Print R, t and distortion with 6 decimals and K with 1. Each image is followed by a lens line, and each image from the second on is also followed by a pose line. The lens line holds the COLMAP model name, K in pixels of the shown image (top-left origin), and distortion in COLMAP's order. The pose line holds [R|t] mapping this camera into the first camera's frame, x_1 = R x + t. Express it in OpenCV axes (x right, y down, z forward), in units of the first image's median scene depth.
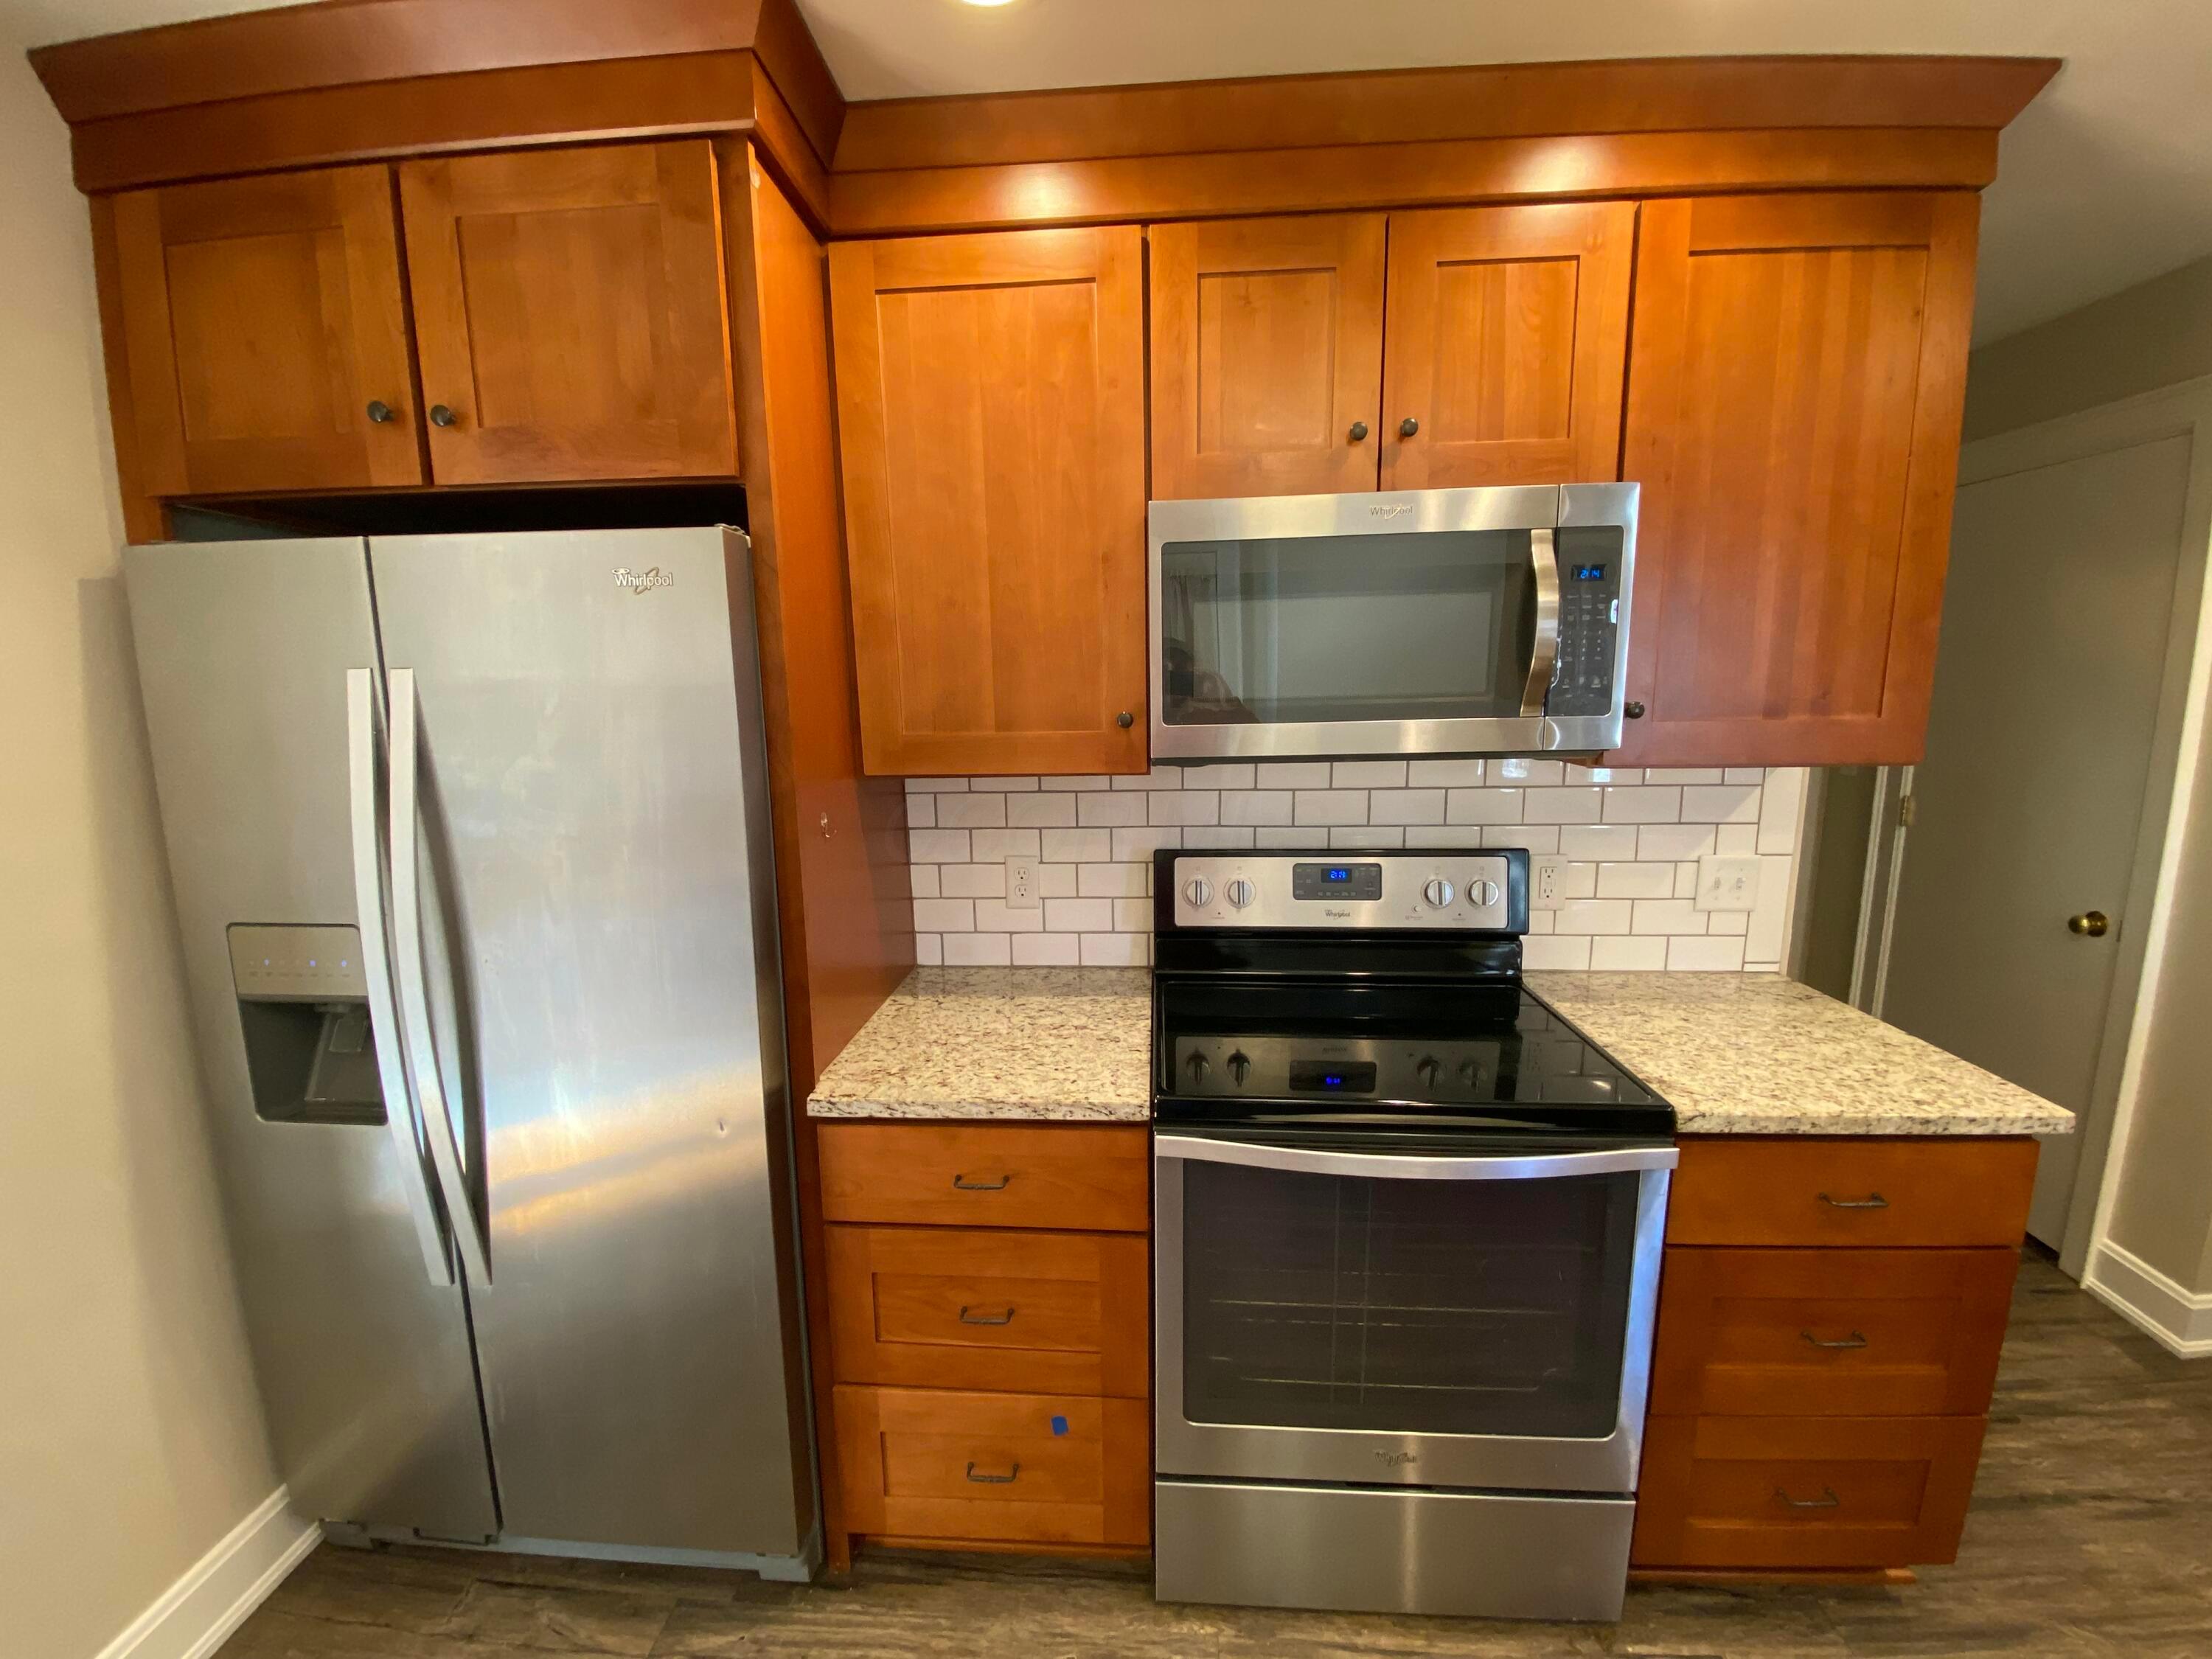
lens RADIAL K [[886.5, 0, 1099.9], [0, 886.5, 835.6], [0, 0, 1]] dist [0.008165, -0.000270]
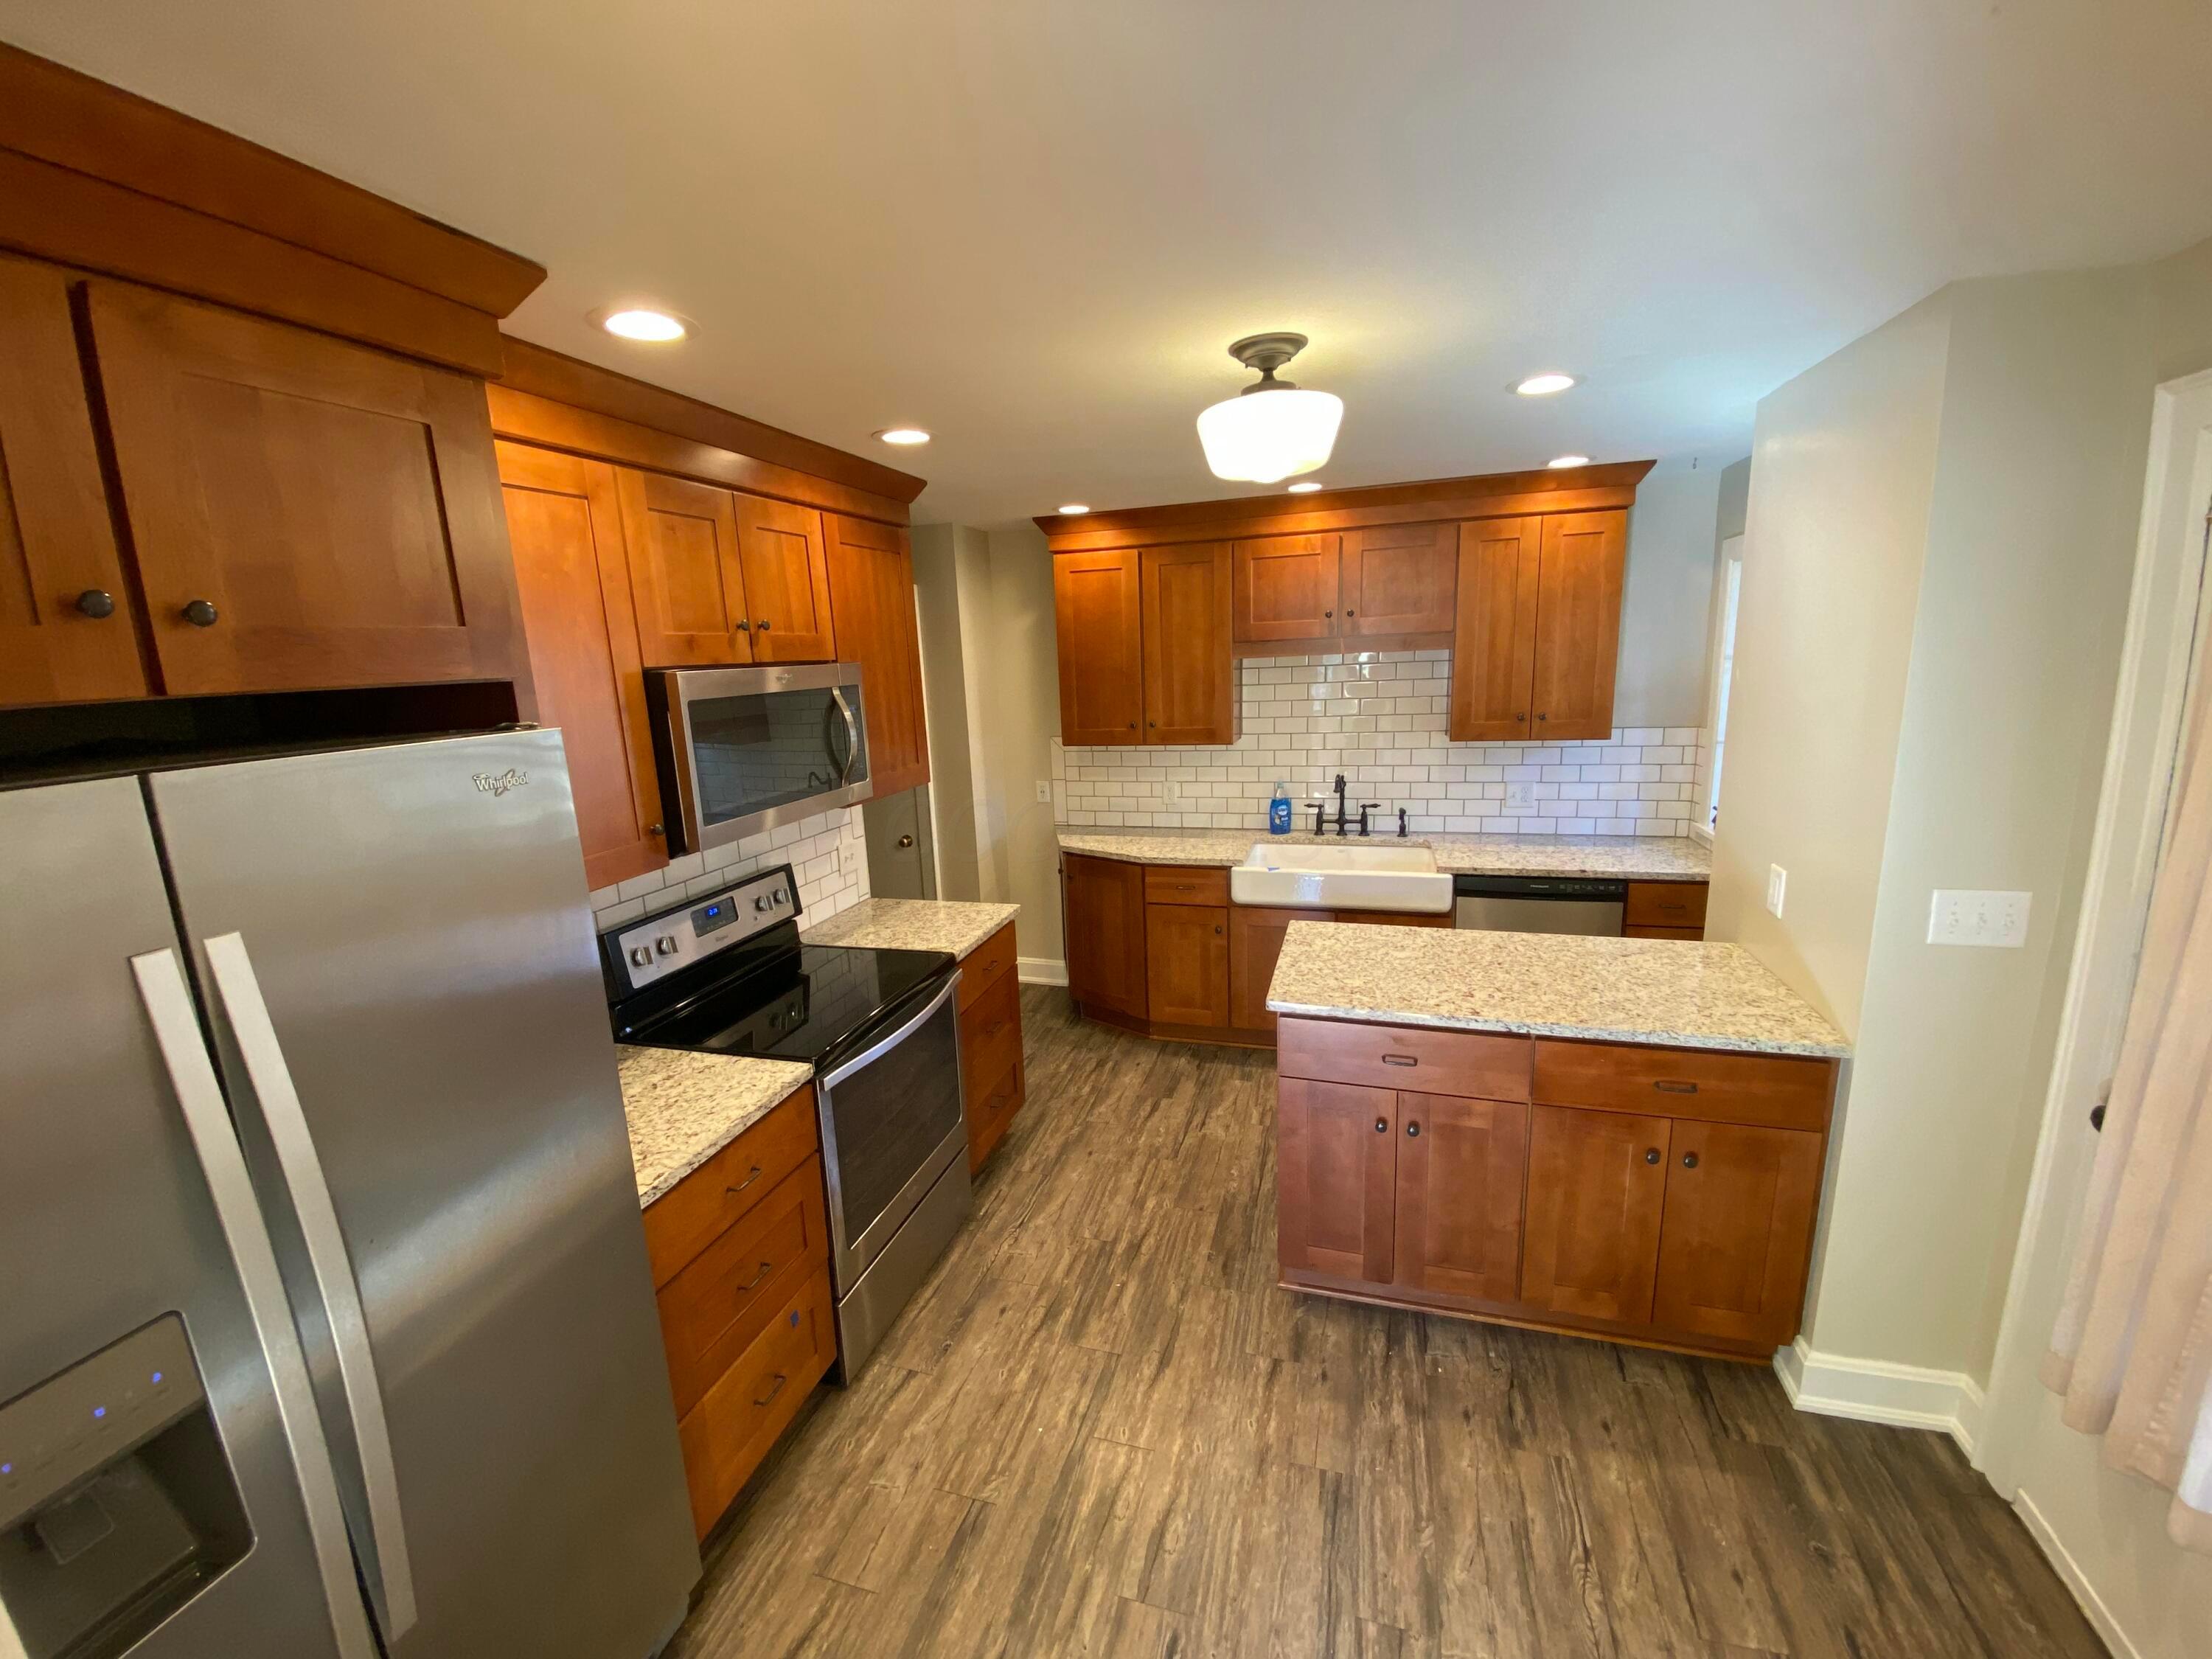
lens RADIAL K [[889.8, 0, 1106.0], [0, 889.8, 829.5], [0, 0, 1]] dist [-0.000184, -0.000020]
pose [[0.215221, -0.187642, 0.958369, -1.095546], [0.197573, 0.969439, 0.145440, -0.194312], [-0.956371, 0.158046, 0.245717, 0.053886]]
